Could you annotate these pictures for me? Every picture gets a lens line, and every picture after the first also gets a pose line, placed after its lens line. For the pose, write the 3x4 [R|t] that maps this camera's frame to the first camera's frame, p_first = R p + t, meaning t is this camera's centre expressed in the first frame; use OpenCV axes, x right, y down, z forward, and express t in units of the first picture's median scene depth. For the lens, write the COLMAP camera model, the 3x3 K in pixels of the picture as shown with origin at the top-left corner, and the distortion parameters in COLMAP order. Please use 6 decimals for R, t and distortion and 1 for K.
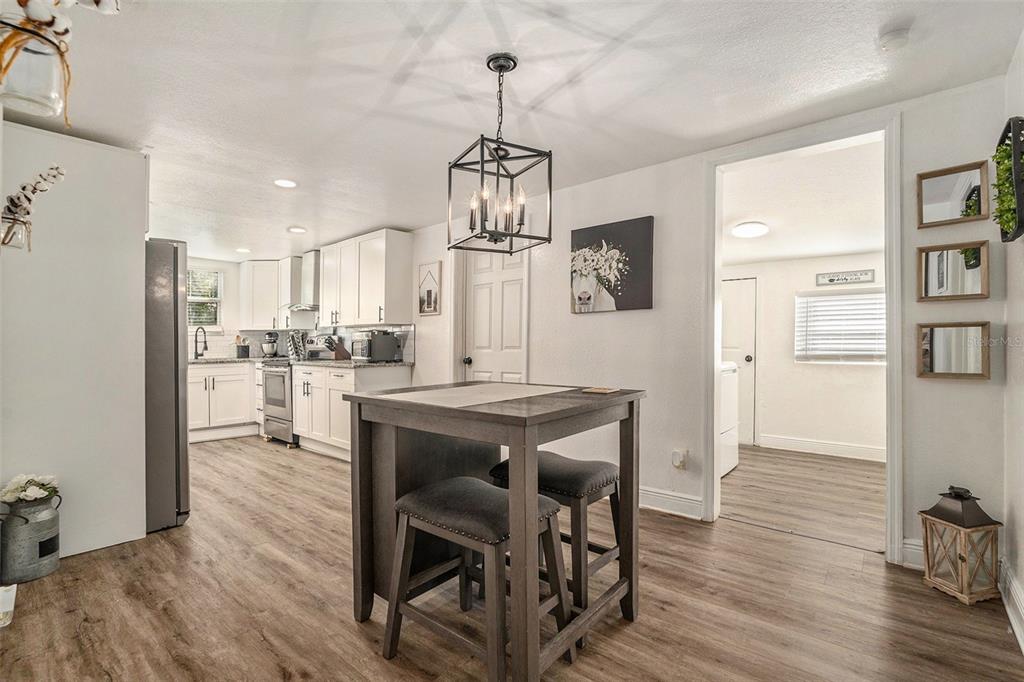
lens RADIAL K [[476.9, 0, 506.1], [0, 476.9, 336.6], [0, 0, 1]] dist [-0.042767, 0.000845]
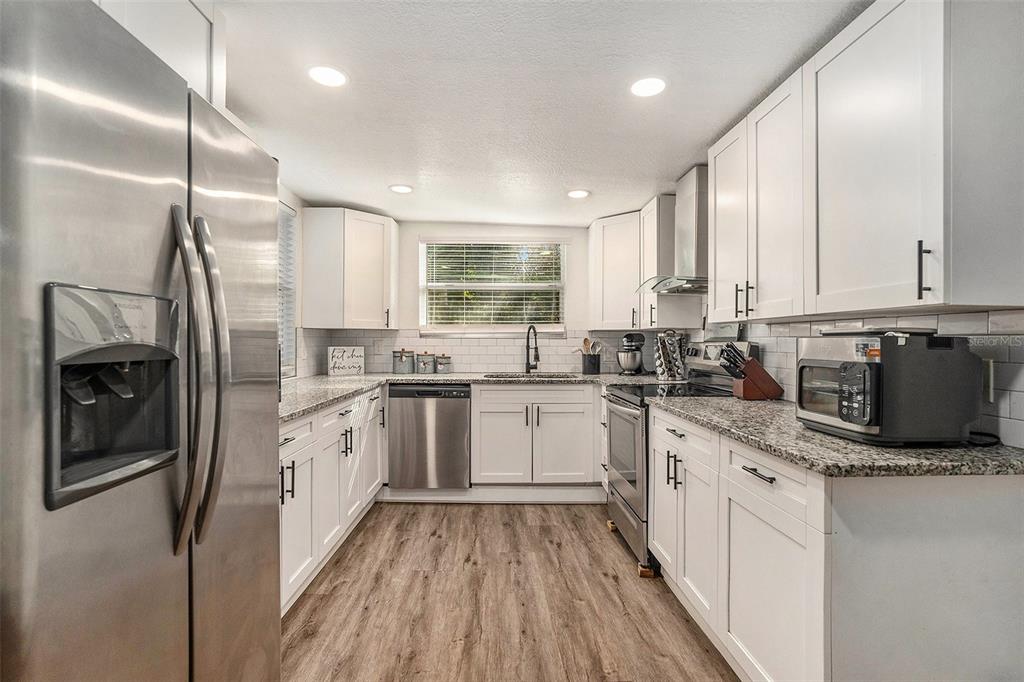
lens RADIAL K [[476.9, 0, 520.8], [0, 476.9, 332.1], [0, 0, 1]] dist [-0.042767, 0.000845]
pose [[0.716364, -0.000765, -0.697726, -0.194366], [-0.004479, 0.999974, -0.005695, -0.007765], [0.697712, 0.007205, 0.716342, 0.518831]]
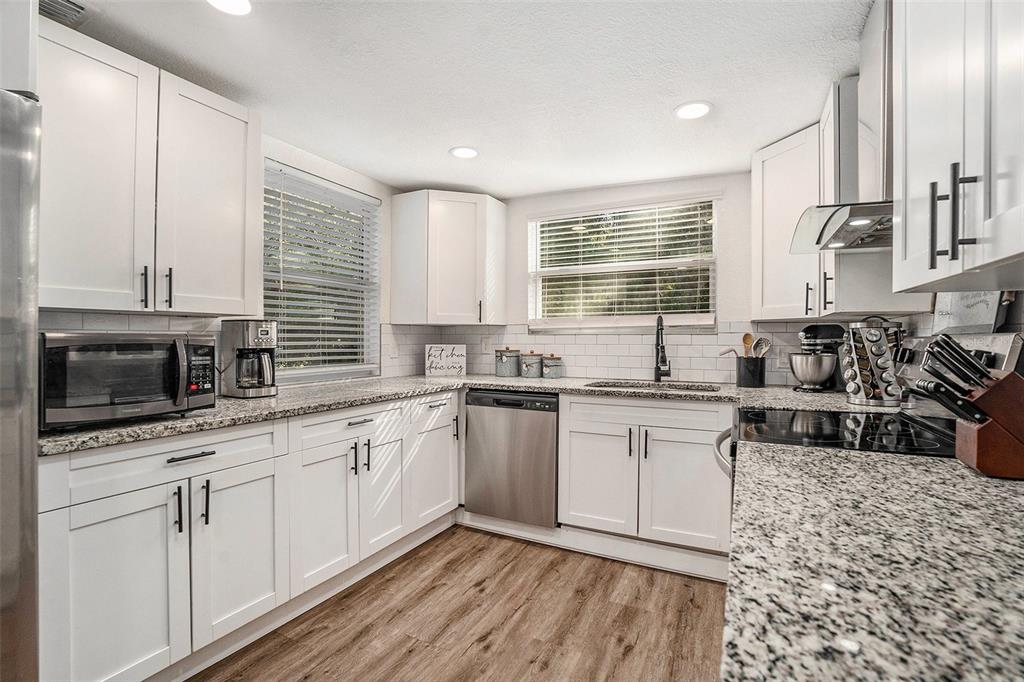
lens RADIAL K [[476.9, 0, 510.1], [0, 476.9, 341.0], [0, 0, 1]] dist [-0.042767, 0.000845]
pose [[0.282645, 0.011450, -0.959156, -0.232537], [0.002959, 0.999914, 0.012808, -0.002038], [0.959220, -0.006458, 0.282587, 0.740366]]
